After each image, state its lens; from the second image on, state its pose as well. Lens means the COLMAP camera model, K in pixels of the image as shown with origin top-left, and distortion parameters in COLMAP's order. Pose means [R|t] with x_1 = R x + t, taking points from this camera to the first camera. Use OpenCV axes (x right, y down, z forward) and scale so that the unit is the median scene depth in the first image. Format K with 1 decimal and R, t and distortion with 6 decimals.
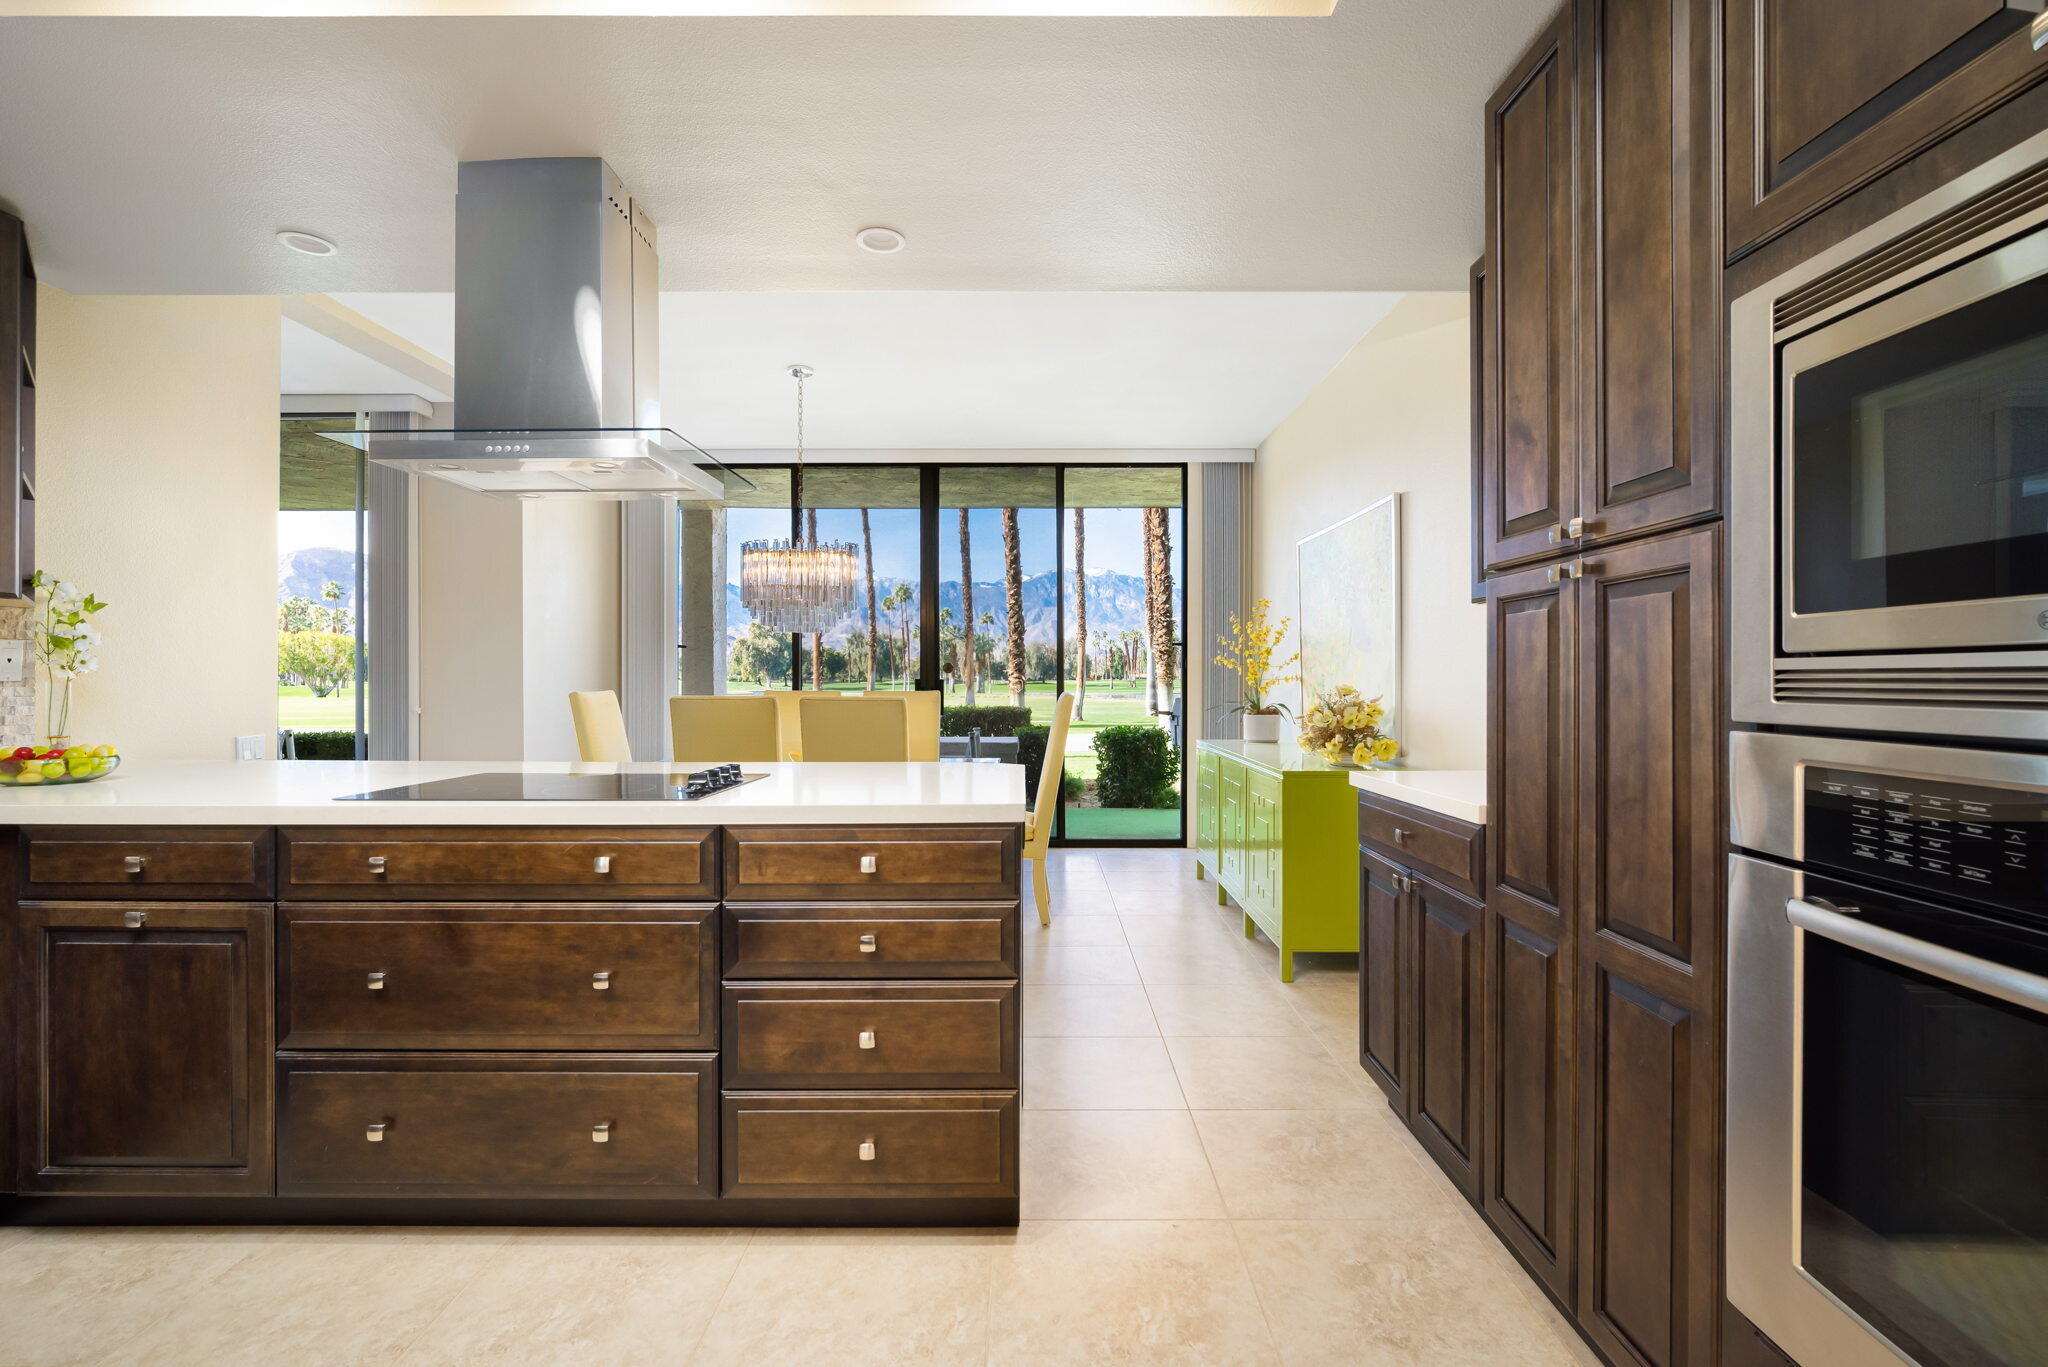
lens RADIAL K [[897.8, 0, 1026.7], [0, 897.8, 682.5], [0, 0, 1]] dist [-0.013916, 0.003598]
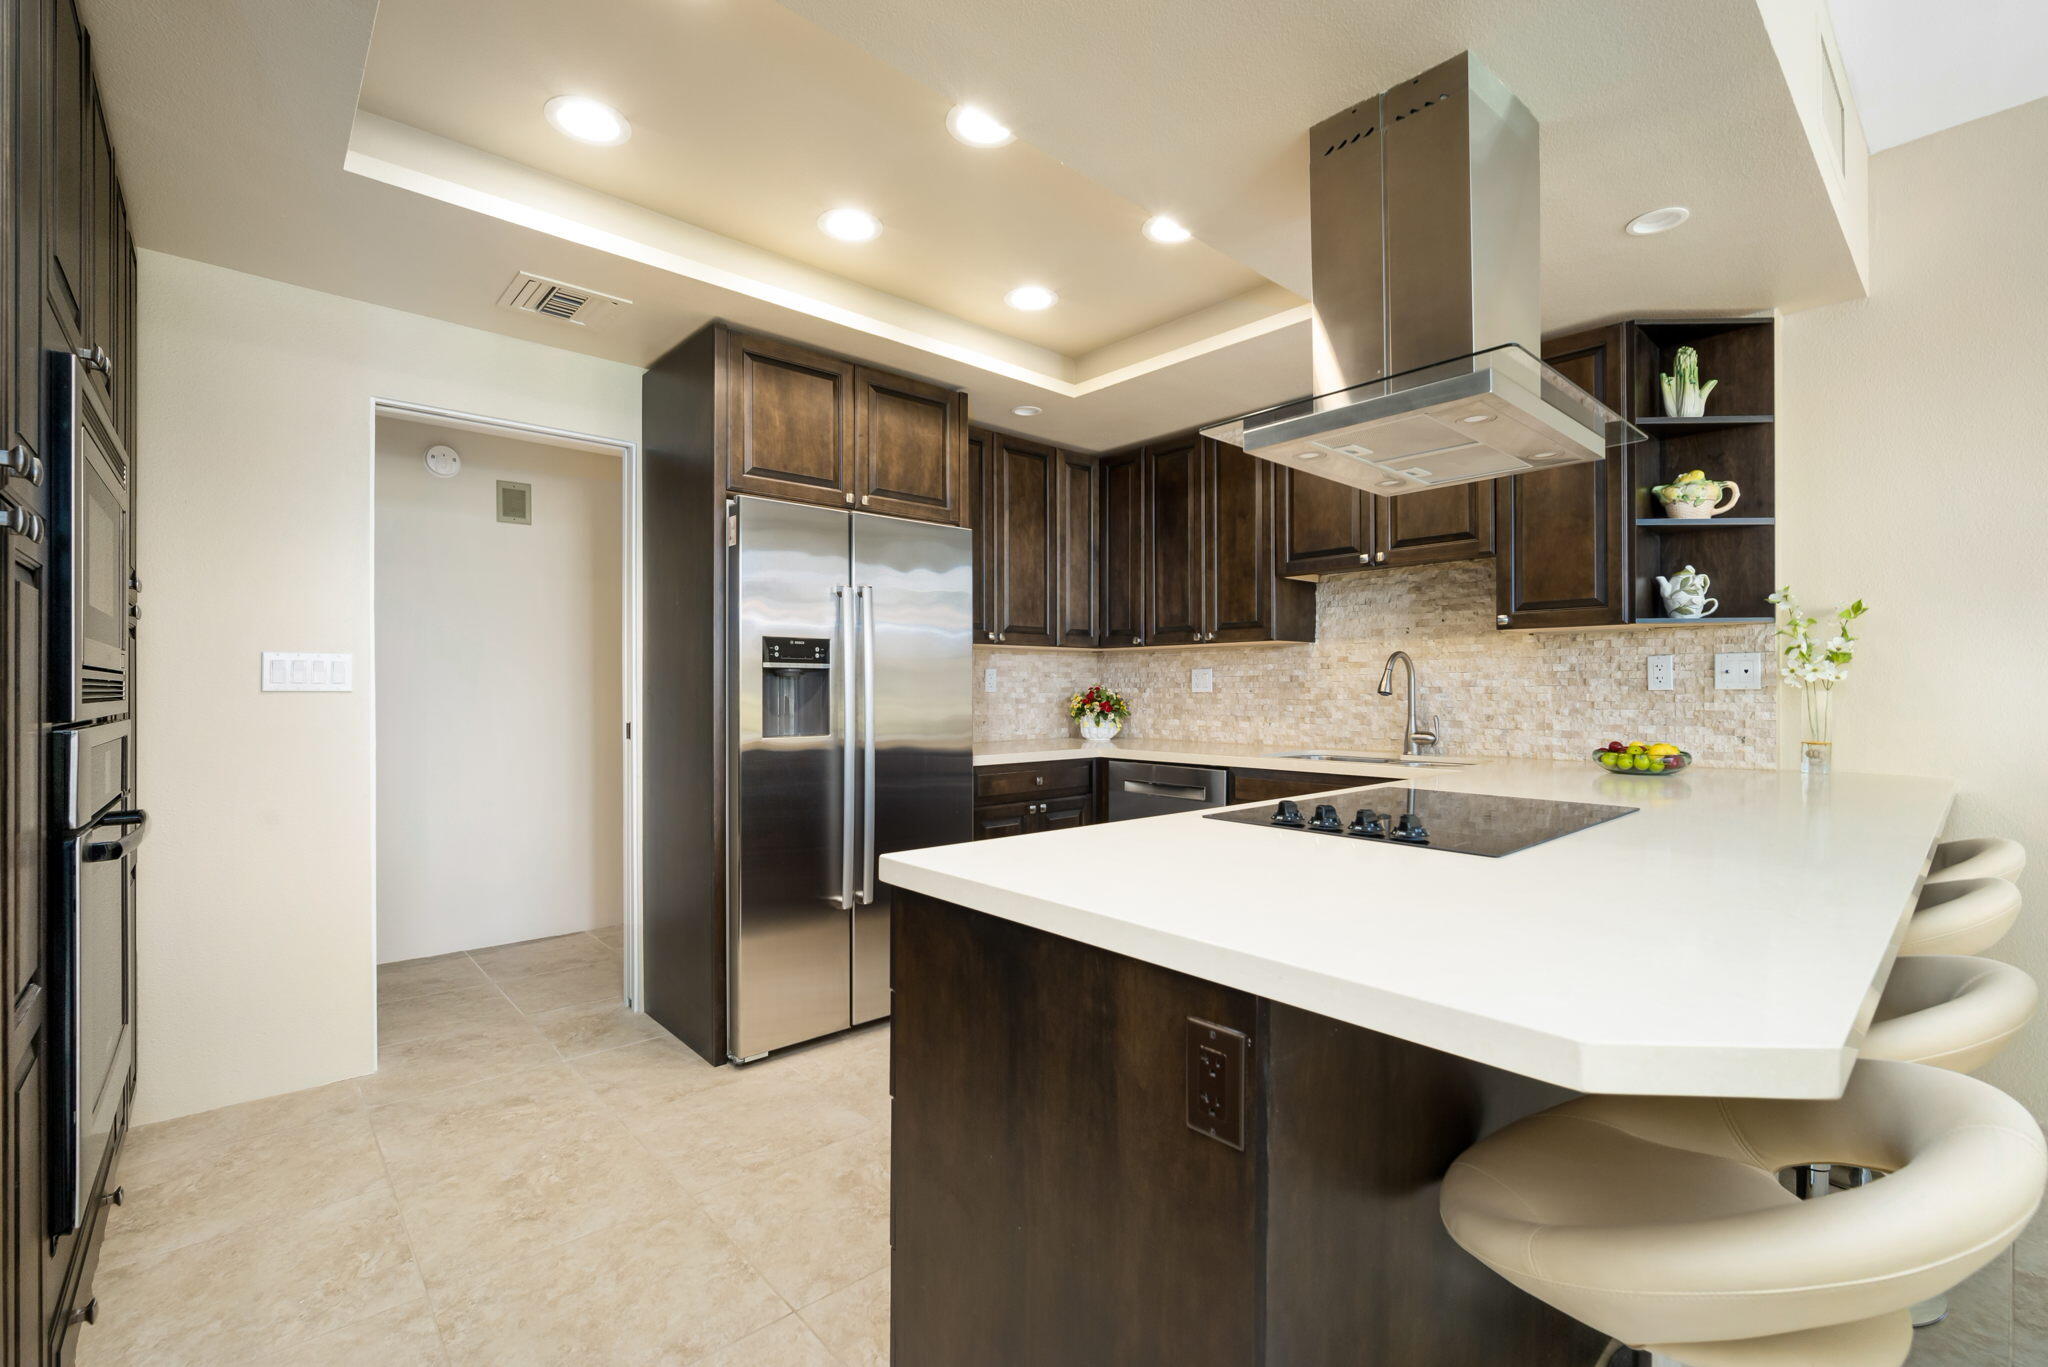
lens RADIAL K [[897.8, 0, 1037.8], [0, 897.8, 685.7], [0, 0, 1]] dist [-0.013916, 0.003598]
pose [[-0.735160, -0.003914, -0.677882, 0.227404], [-0.001539, 0.999990, -0.004106, -0.000315], [0.677892, -0.001975, -0.735159, 0.913789]]
